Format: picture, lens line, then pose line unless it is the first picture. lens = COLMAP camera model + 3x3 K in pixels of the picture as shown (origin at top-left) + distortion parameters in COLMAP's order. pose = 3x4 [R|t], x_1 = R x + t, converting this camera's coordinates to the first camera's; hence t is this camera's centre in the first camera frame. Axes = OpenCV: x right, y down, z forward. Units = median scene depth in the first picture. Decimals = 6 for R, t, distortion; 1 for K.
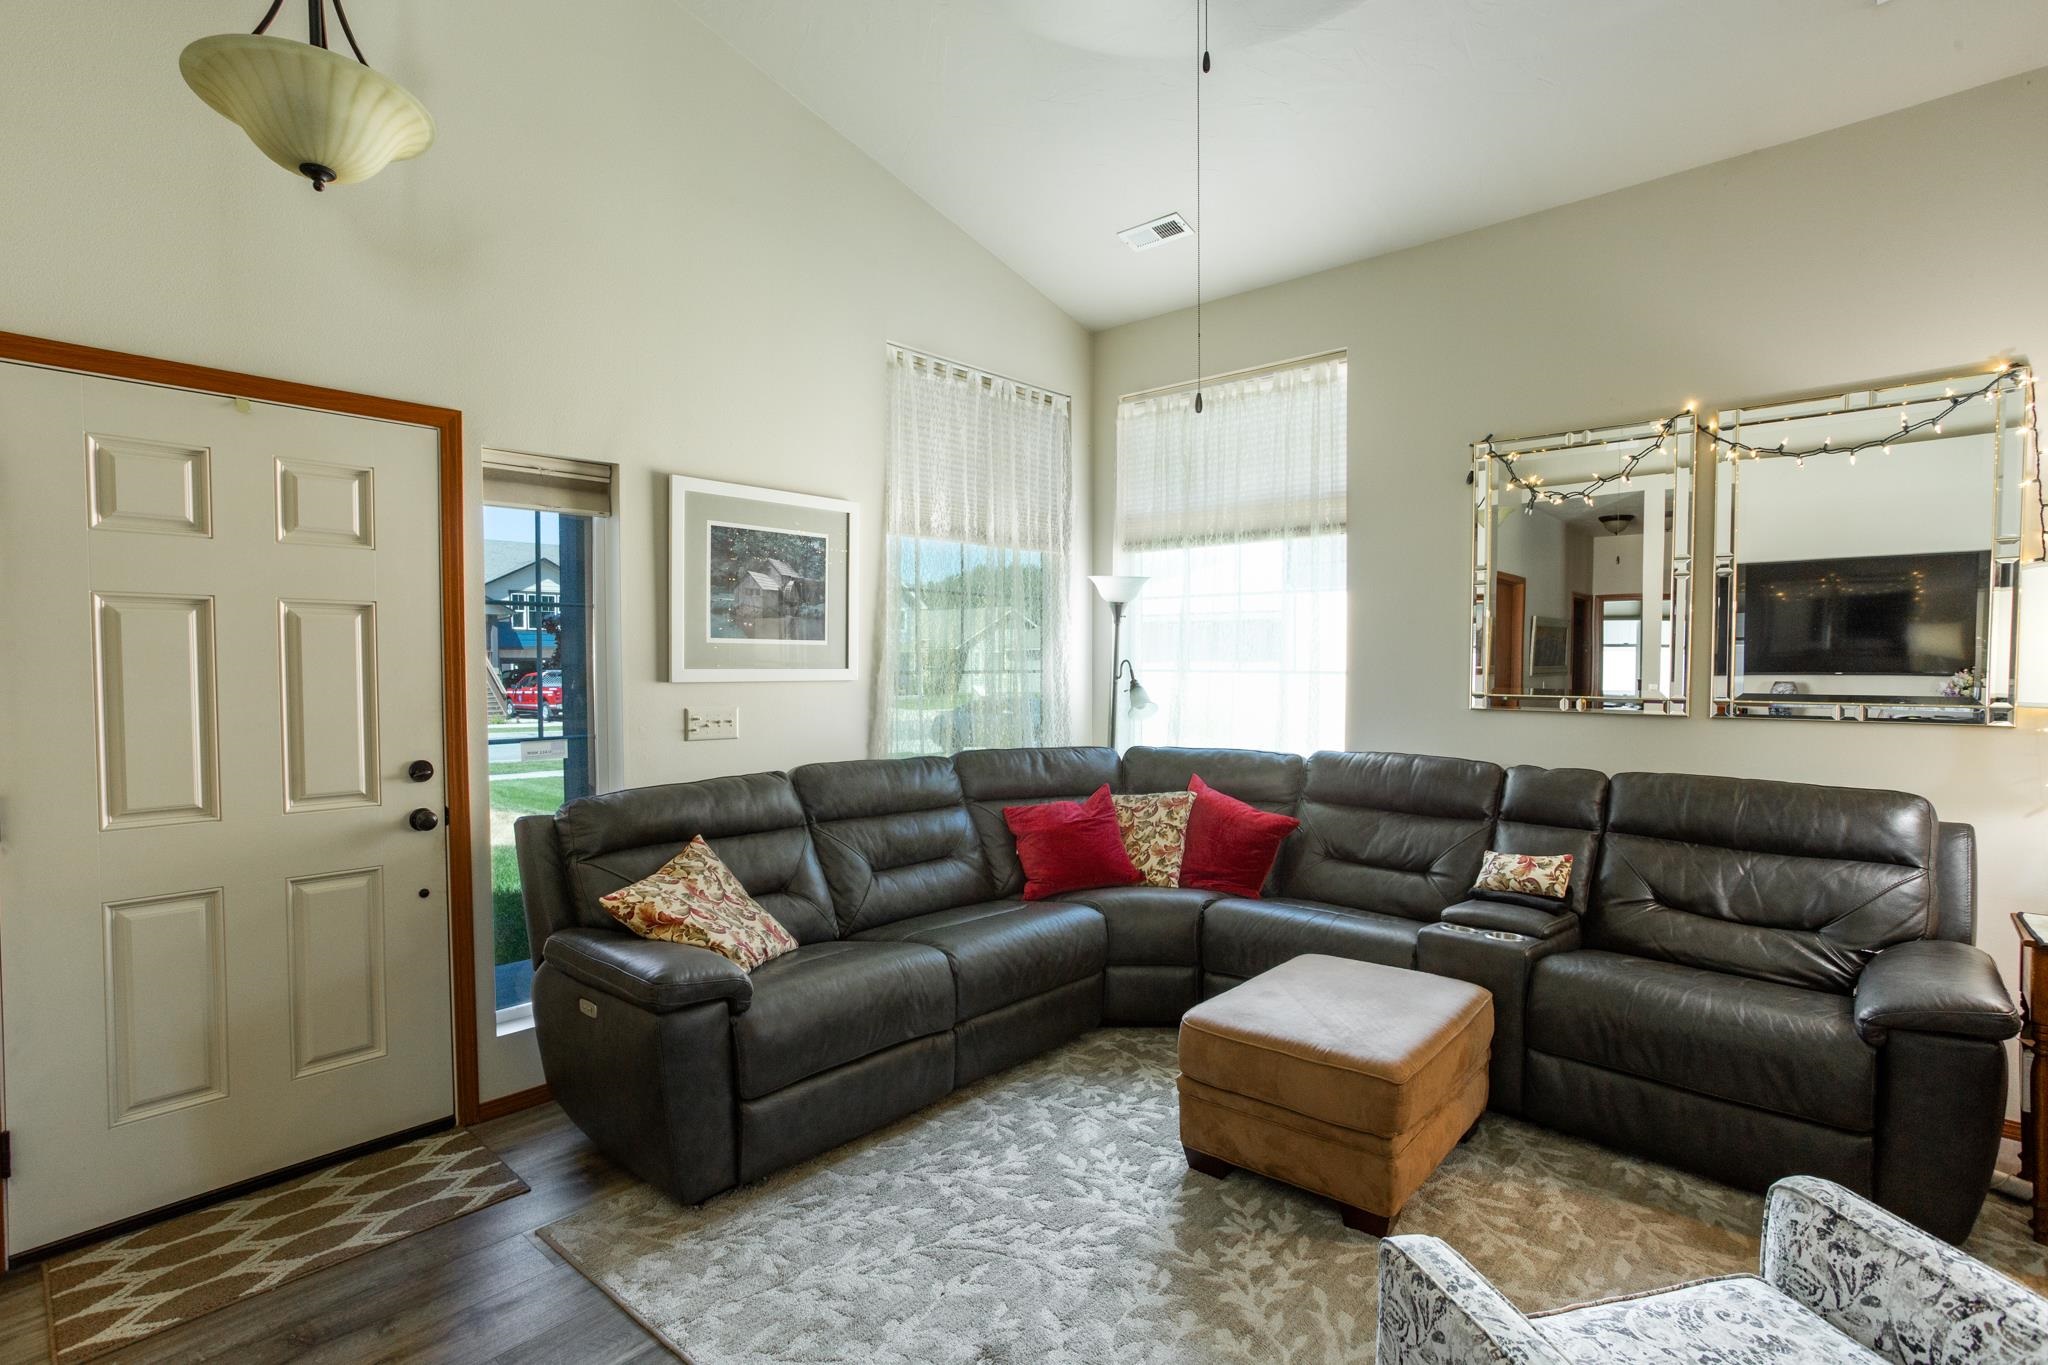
lens RADIAL K [[969.5, 0, 1029.8], [0, 969.5, 688.6], [0, 0, 1]] dist [0.001160, 0.003186]
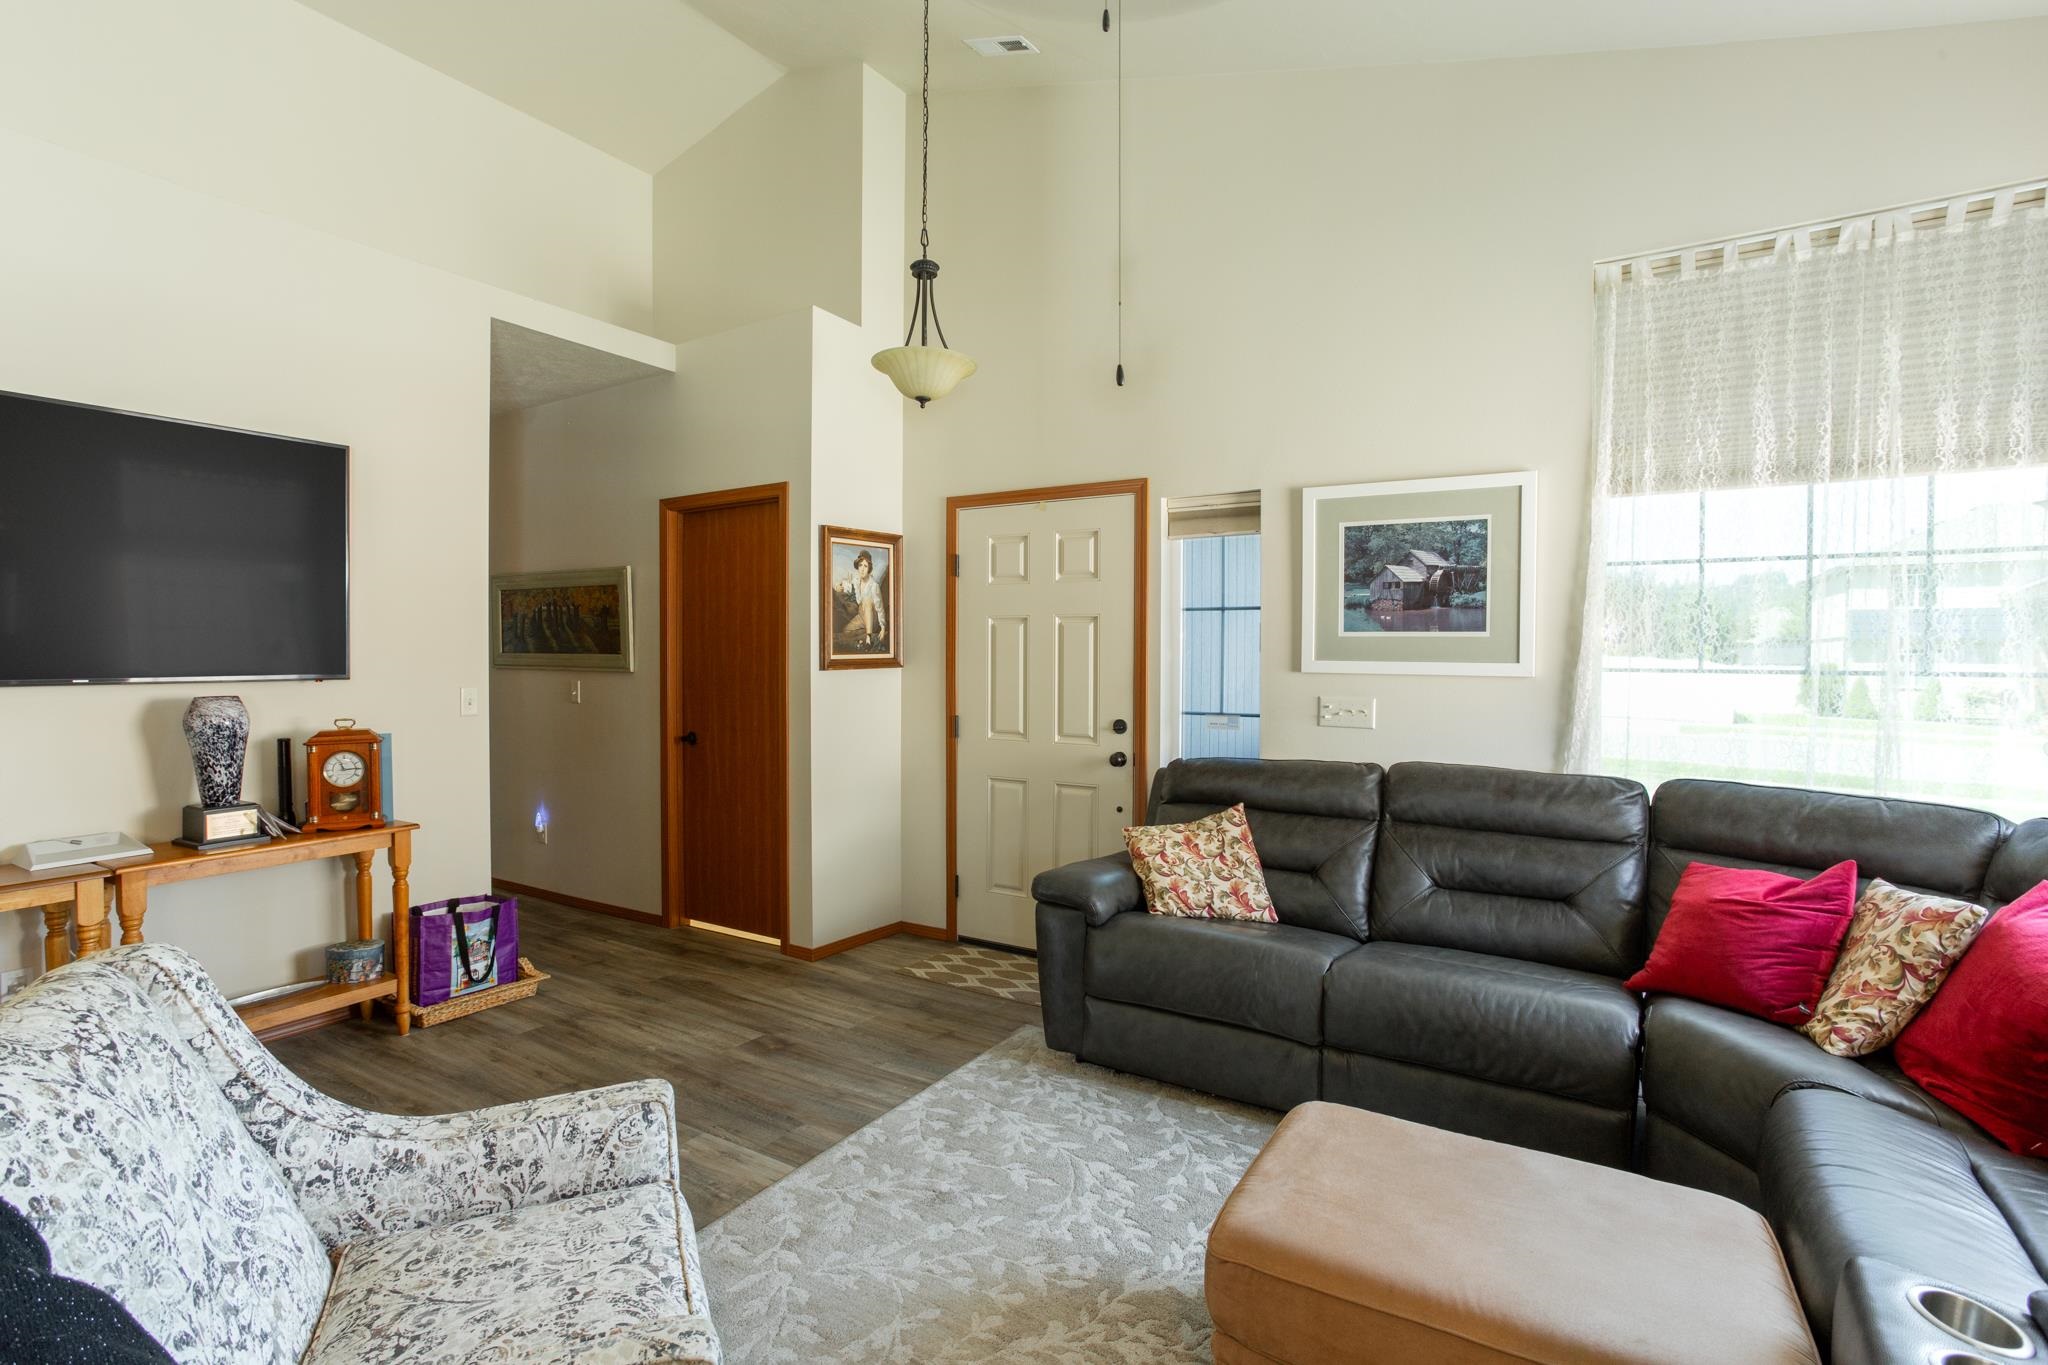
lens RADIAL K [[970.8, 0, 1018.3], [0, 970.8, 663.7], [0, 0, 1]] dist [-0.025454, 0.012316]
pose [[0.192935, 0.005437, -0.981196, 0.665007], [-0.040259, 0.999186, -0.002380, -0.000842], [0.980385, 0.039961, 0.192997, 0.461859]]
